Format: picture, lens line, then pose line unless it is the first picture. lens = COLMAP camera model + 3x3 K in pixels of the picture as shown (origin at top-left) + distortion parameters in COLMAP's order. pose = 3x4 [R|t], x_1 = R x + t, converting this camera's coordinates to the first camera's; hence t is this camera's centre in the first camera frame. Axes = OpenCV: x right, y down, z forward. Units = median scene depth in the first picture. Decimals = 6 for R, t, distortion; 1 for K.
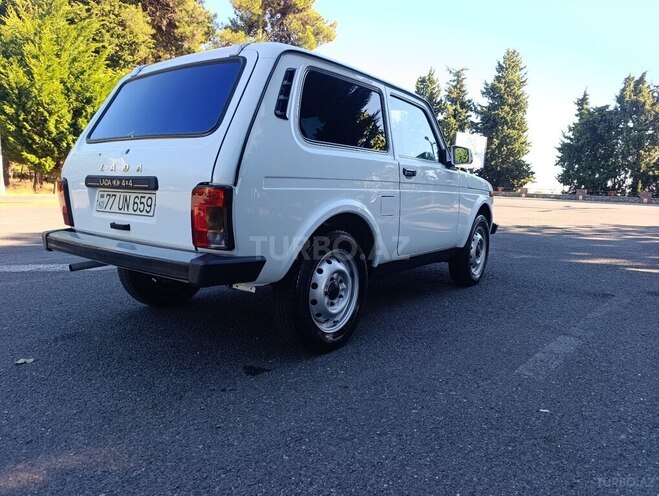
lens RADIAL K [[454.4, 0, 336.1], [0, 454.4, 248.0], [0, 0, 1]] dist [0.031823, -0.039191]
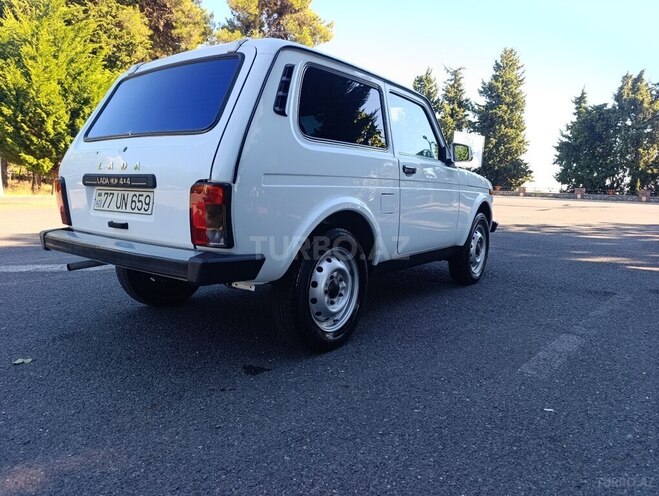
lens RADIAL K [[454.2, 0, 331.9], [0, 454.2, 248.2], [0, 0, 1]] dist [0.031689, -0.038305]
pose [[0.999982, -0.004154, -0.004244, -0.002116], [0.004155, 0.999991, 0.000229, 0.001898], [0.004243, -0.000247, 0.999991, 0.004707]]
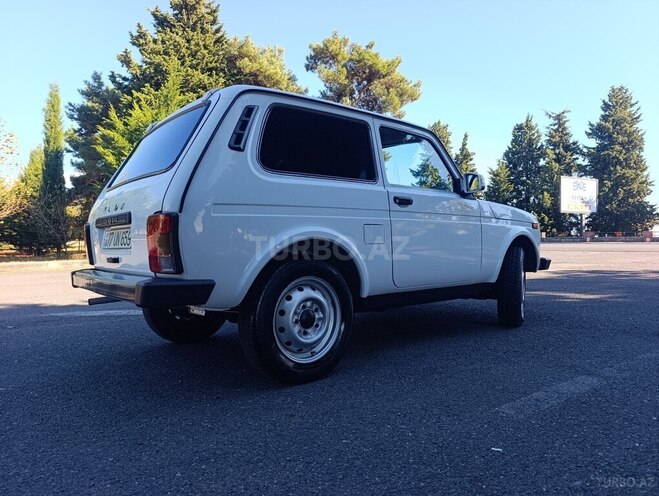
lens RADIAL K [[454.2, 0, 331.9], [0, 454.2, 248.2], [0, 0, 1]] dist [0.031689, -0.038305]
pose [[0.972452, -0.042819, -0.229138, 0.124192], [0.013936, 0.991906, -0.126211, 0.029549], [0.232688, 0.119541, 0.965177, 0.021268]]
